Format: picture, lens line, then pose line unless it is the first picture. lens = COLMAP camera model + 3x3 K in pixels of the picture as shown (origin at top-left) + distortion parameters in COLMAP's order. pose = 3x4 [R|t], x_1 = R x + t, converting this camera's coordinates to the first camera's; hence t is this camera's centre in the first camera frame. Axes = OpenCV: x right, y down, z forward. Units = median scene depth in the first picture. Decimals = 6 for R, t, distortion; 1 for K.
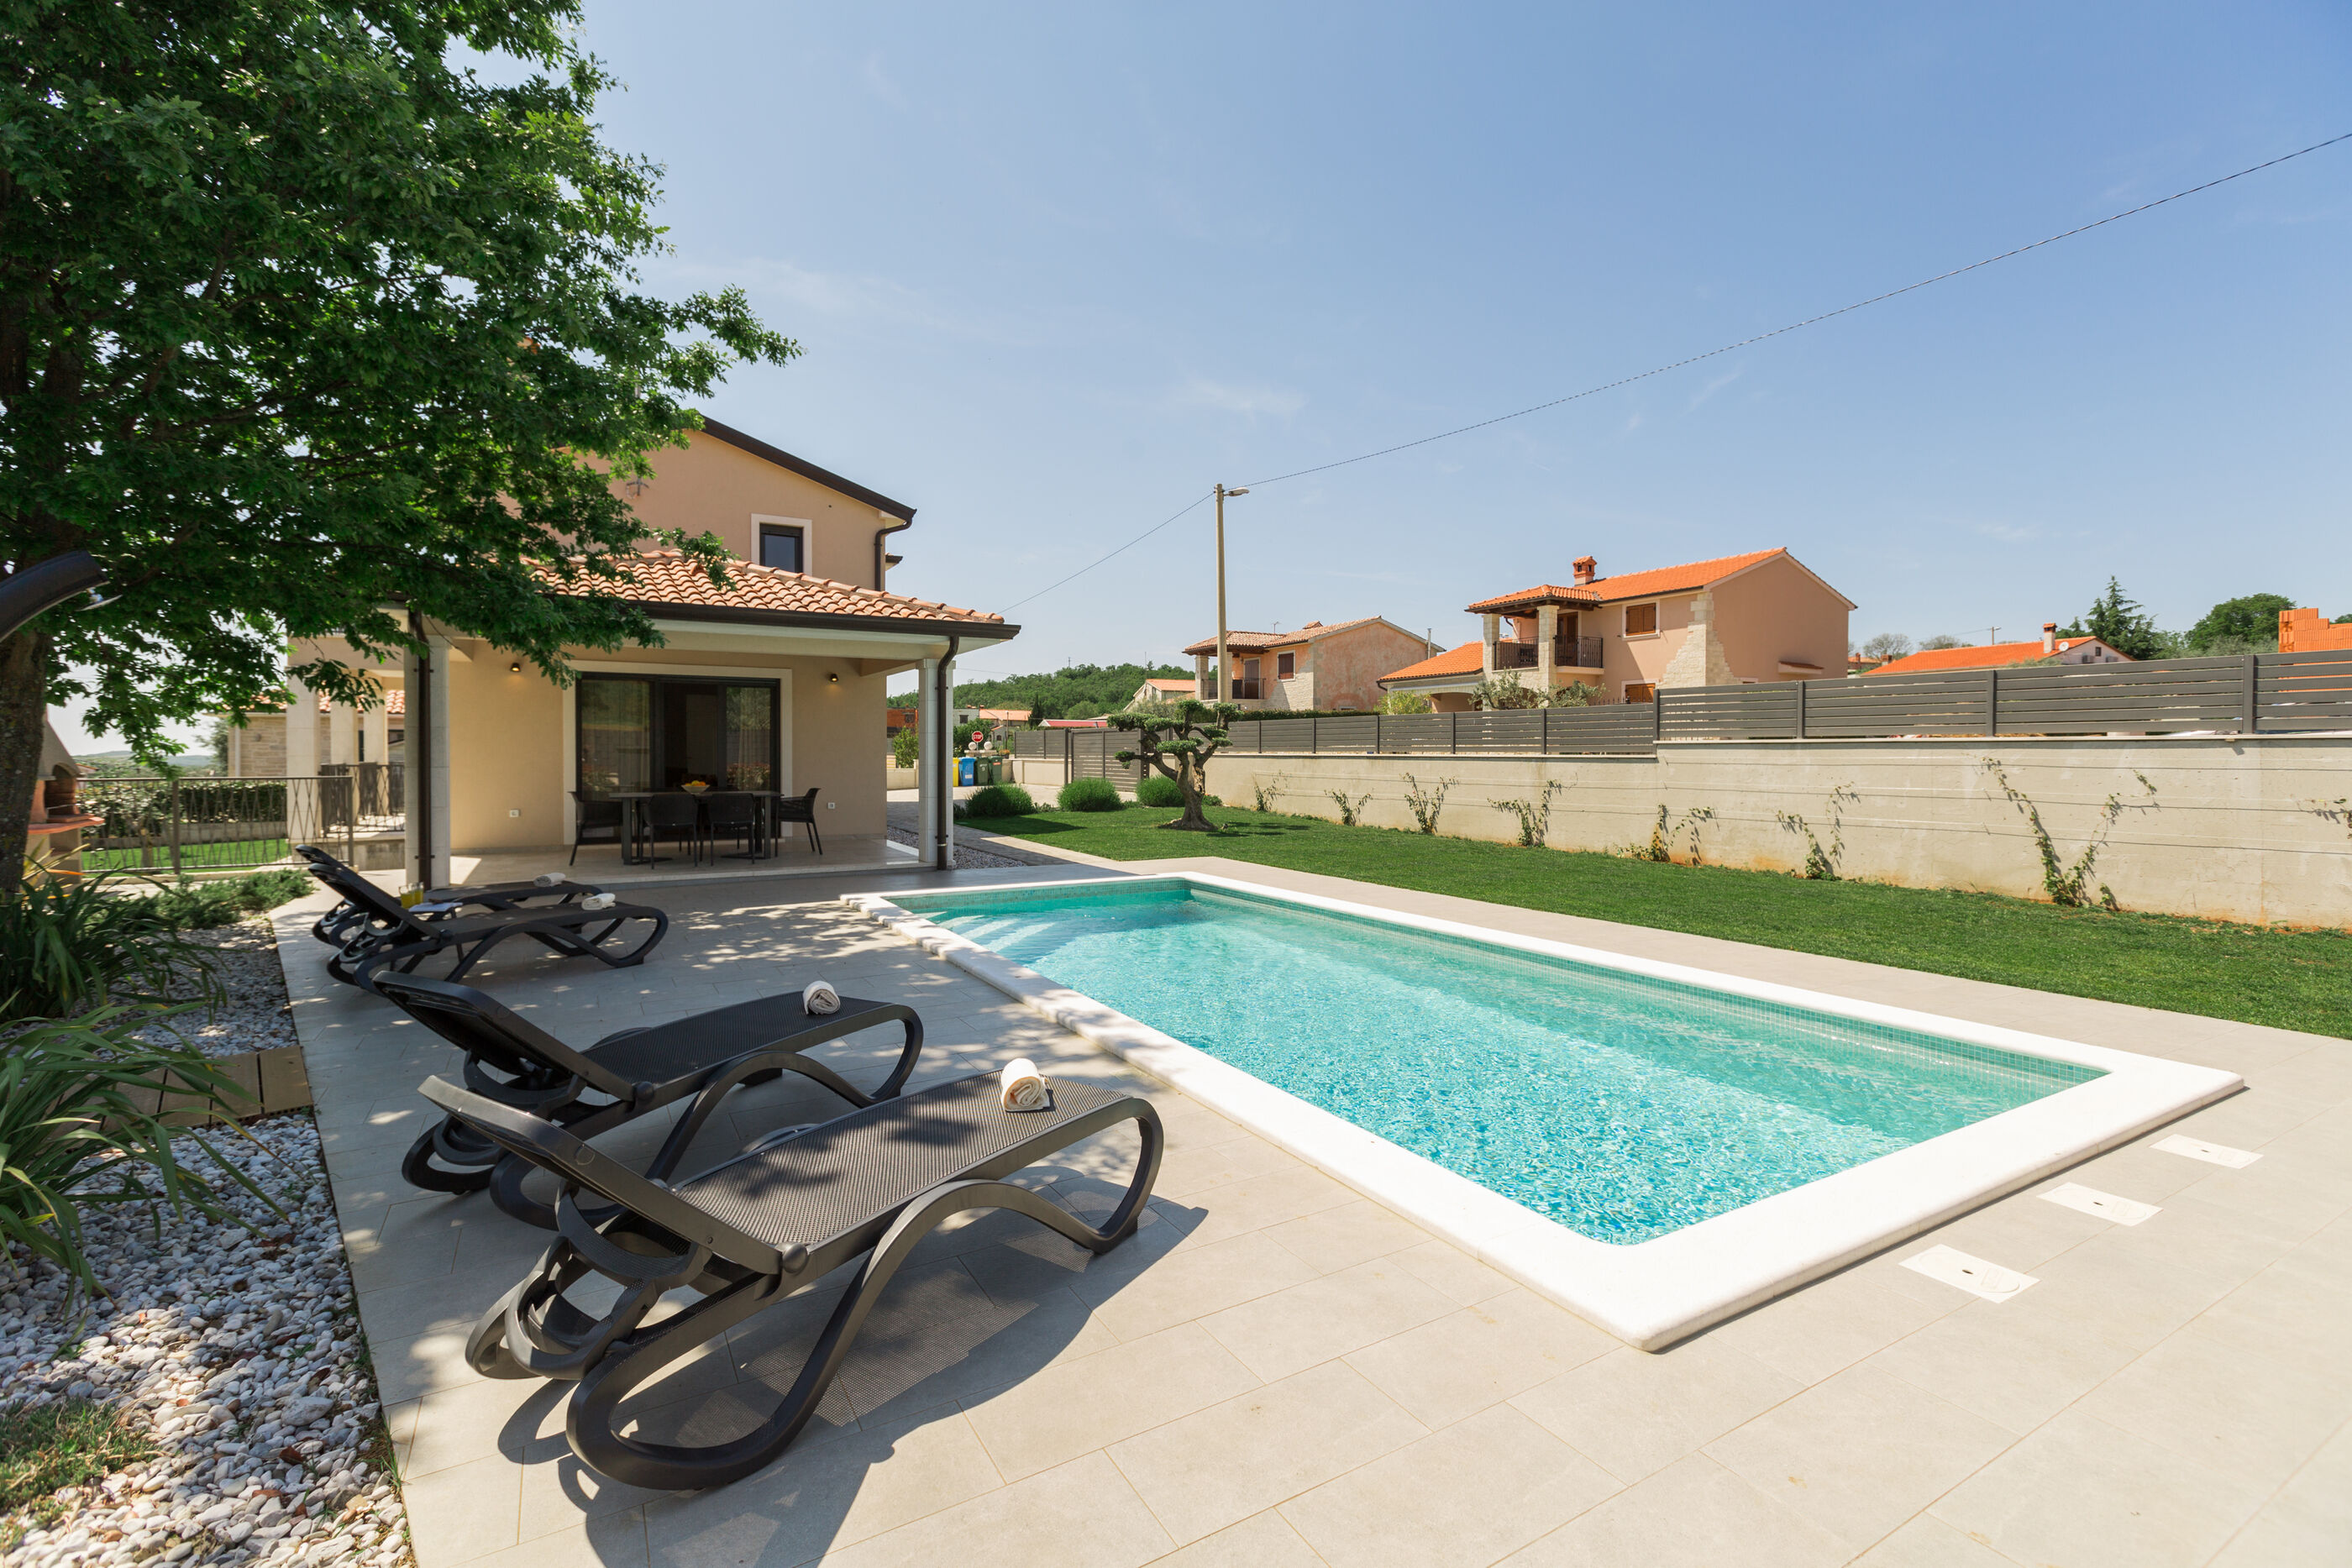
lens RADIAL K [[1032.8, 0, 1176.0], [0, 1032.8, 784.0], [0, 0, 1]] dist [0.029067, -0.015704]
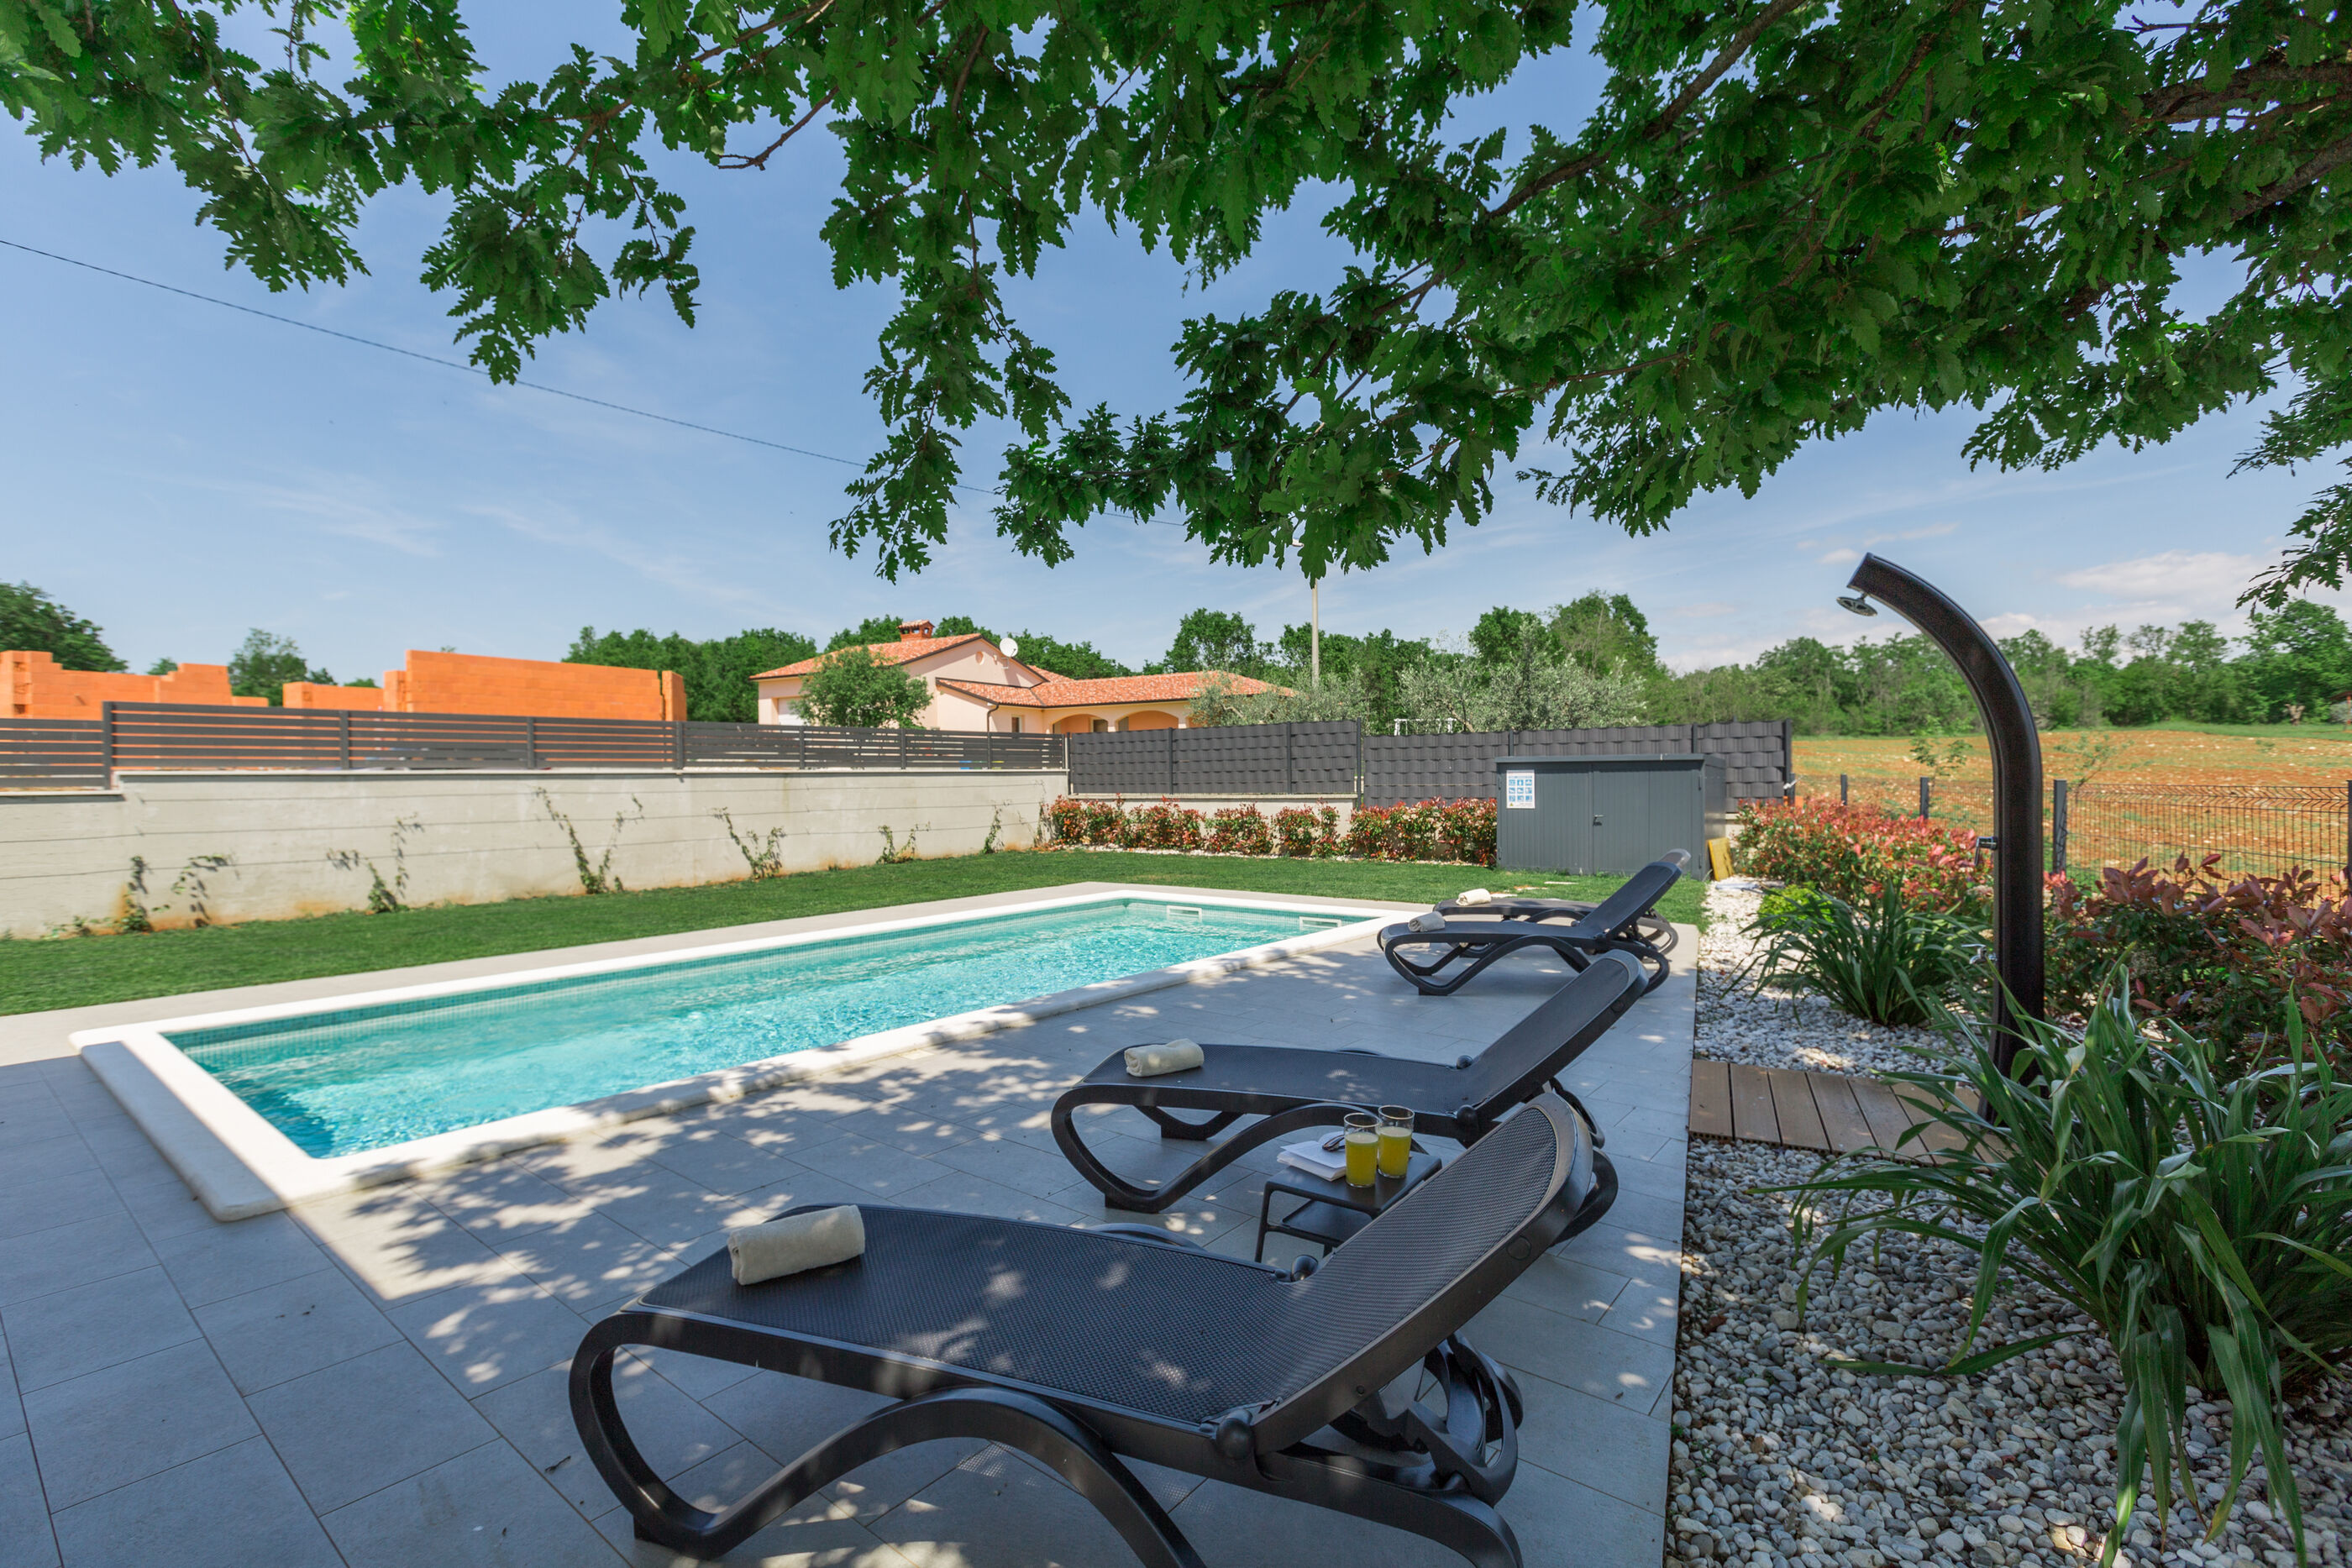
lens RADIAL K [[1053.3, 0, 1169.3], [0, 1053.3, 781.2], [0, 0, 1]] dist [0.002055, 0.000403]
pose [[-0.349883, -0.001407, 0.936792, -1.070170], [0.038967, 0.999112, 0.016054, -0.037858], [-0.935983, 0.042121, -0.349517, 1.204138]]
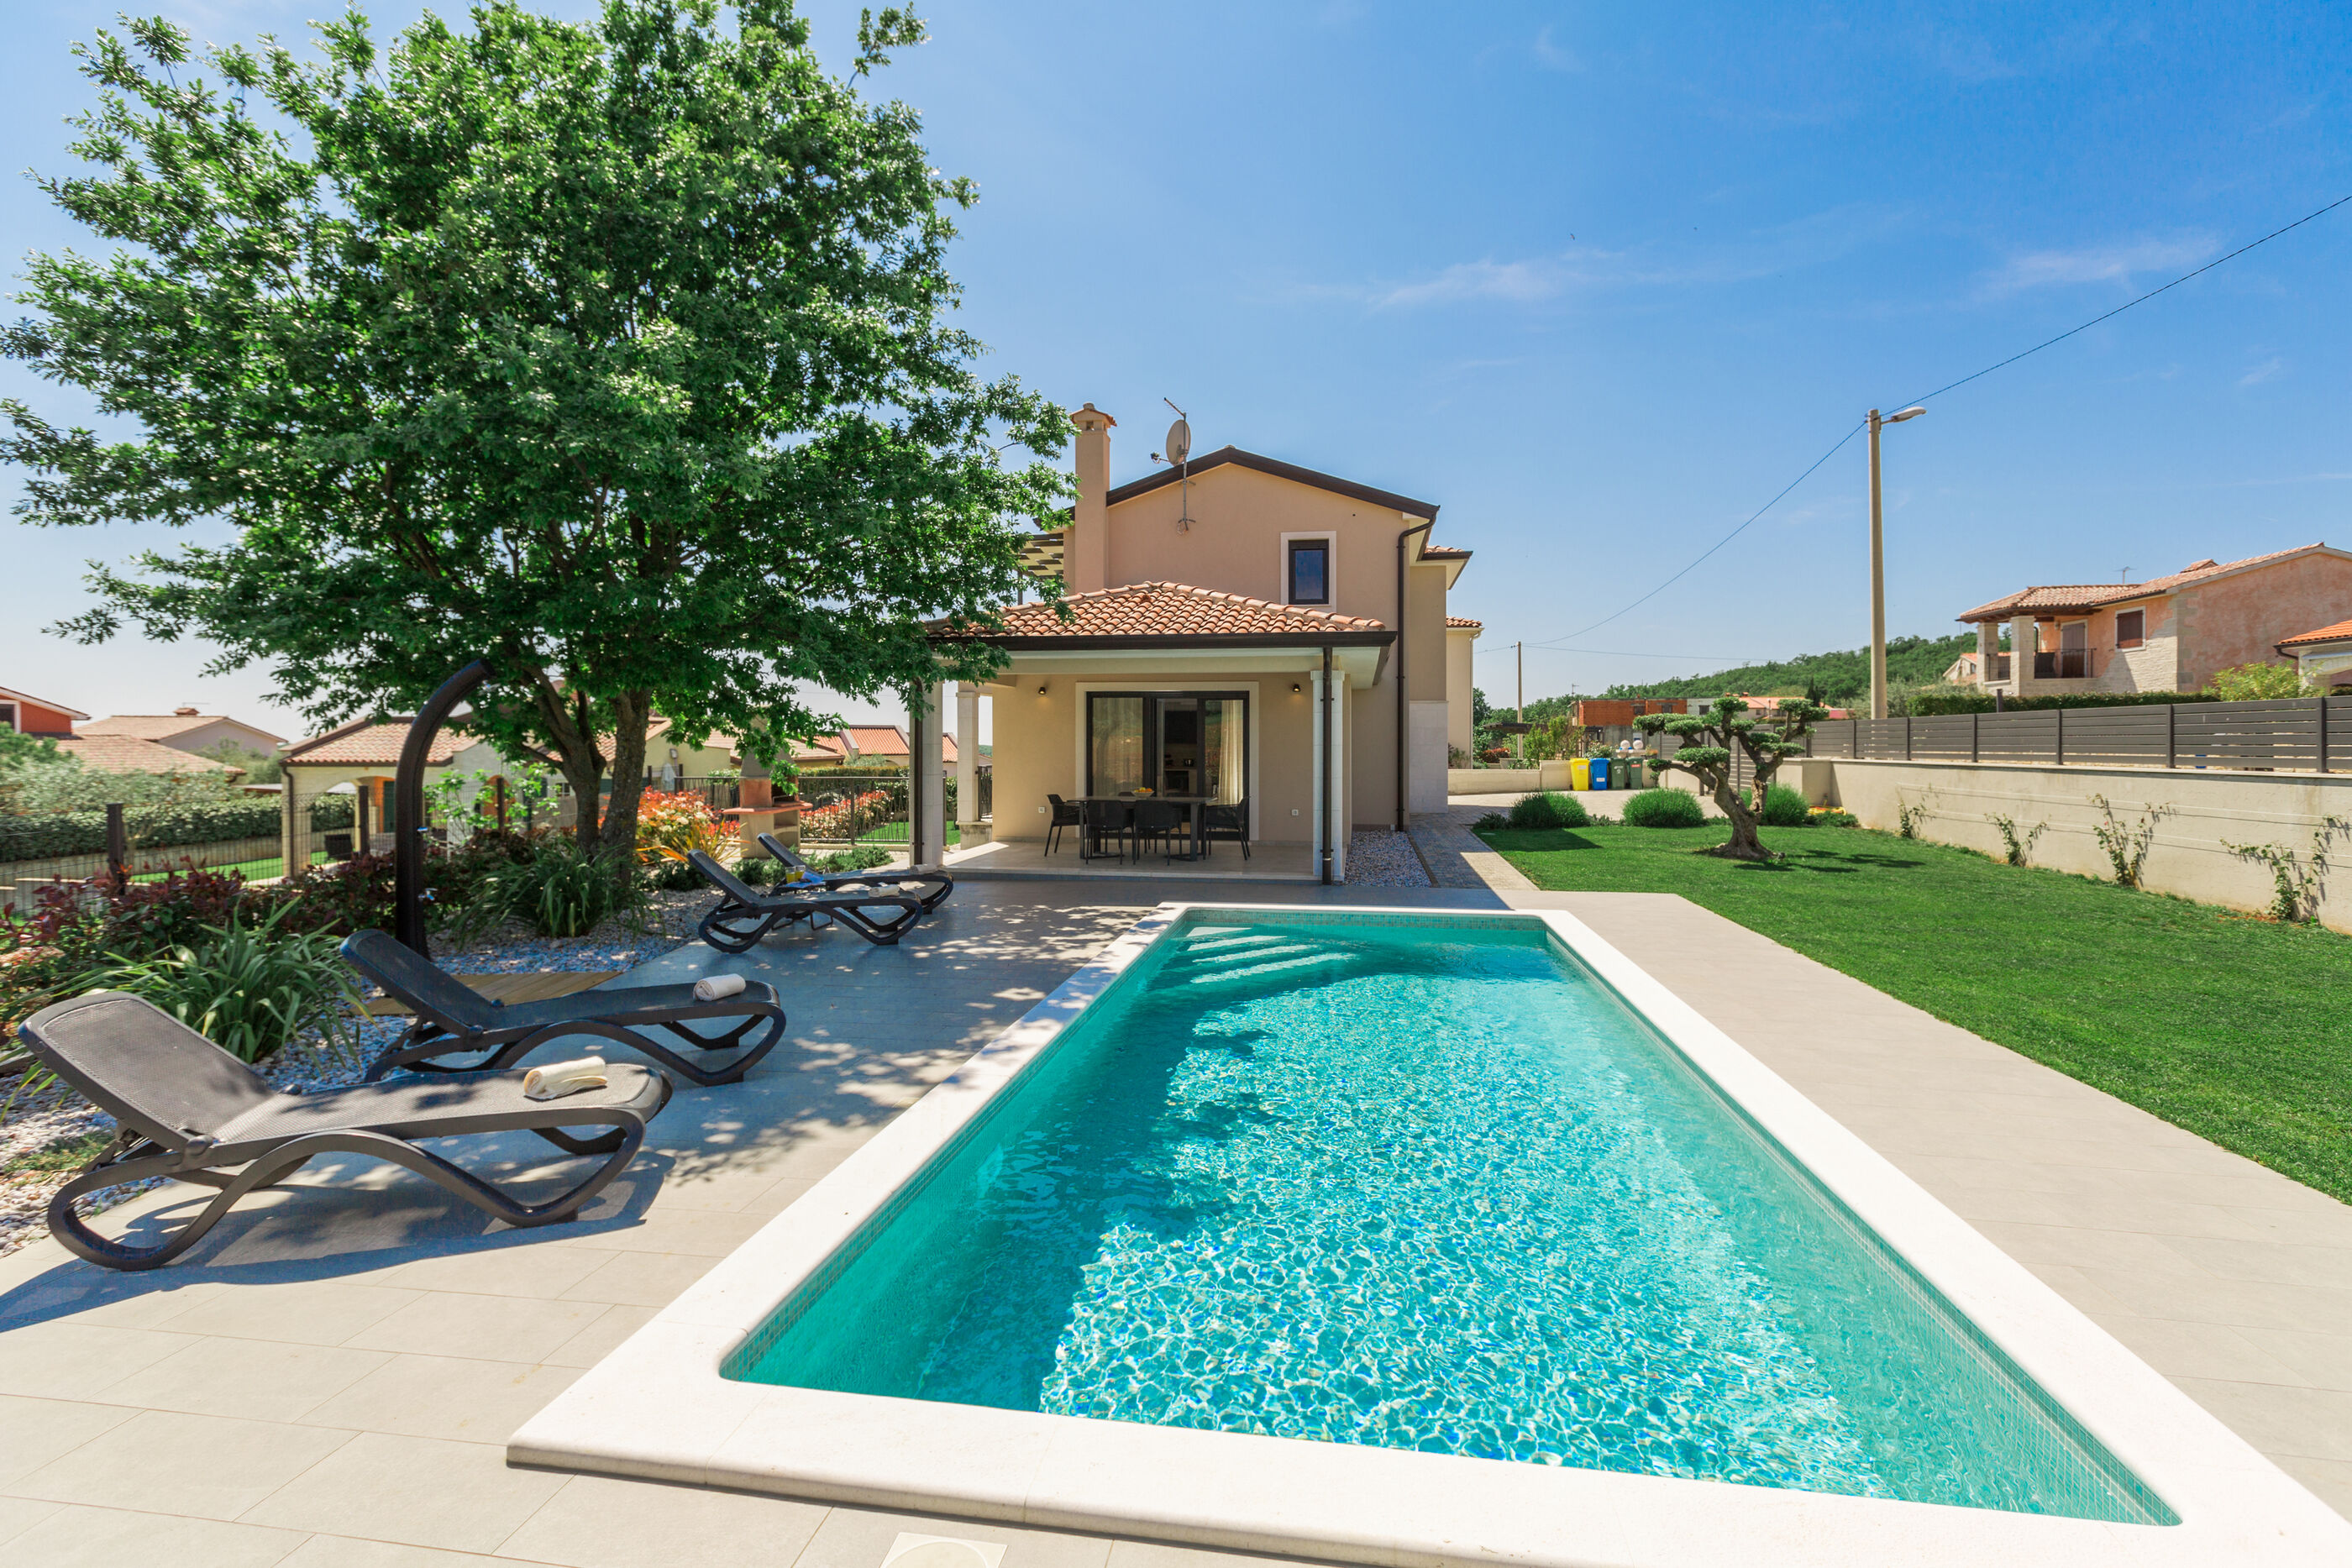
lens RADIAL K [[1078.3, 0, 1206.1], [0, 1078.3, 754.3], [0, 0, 1]] dist [0.008878, -0.005633]
pose [[0.776021, 0.005183, -0.630685, 0.593705], [-0.019049, 0.999703, -0.015223, -0.040589], [0.630419, 0.023827, 0.775889, 0.232177]]
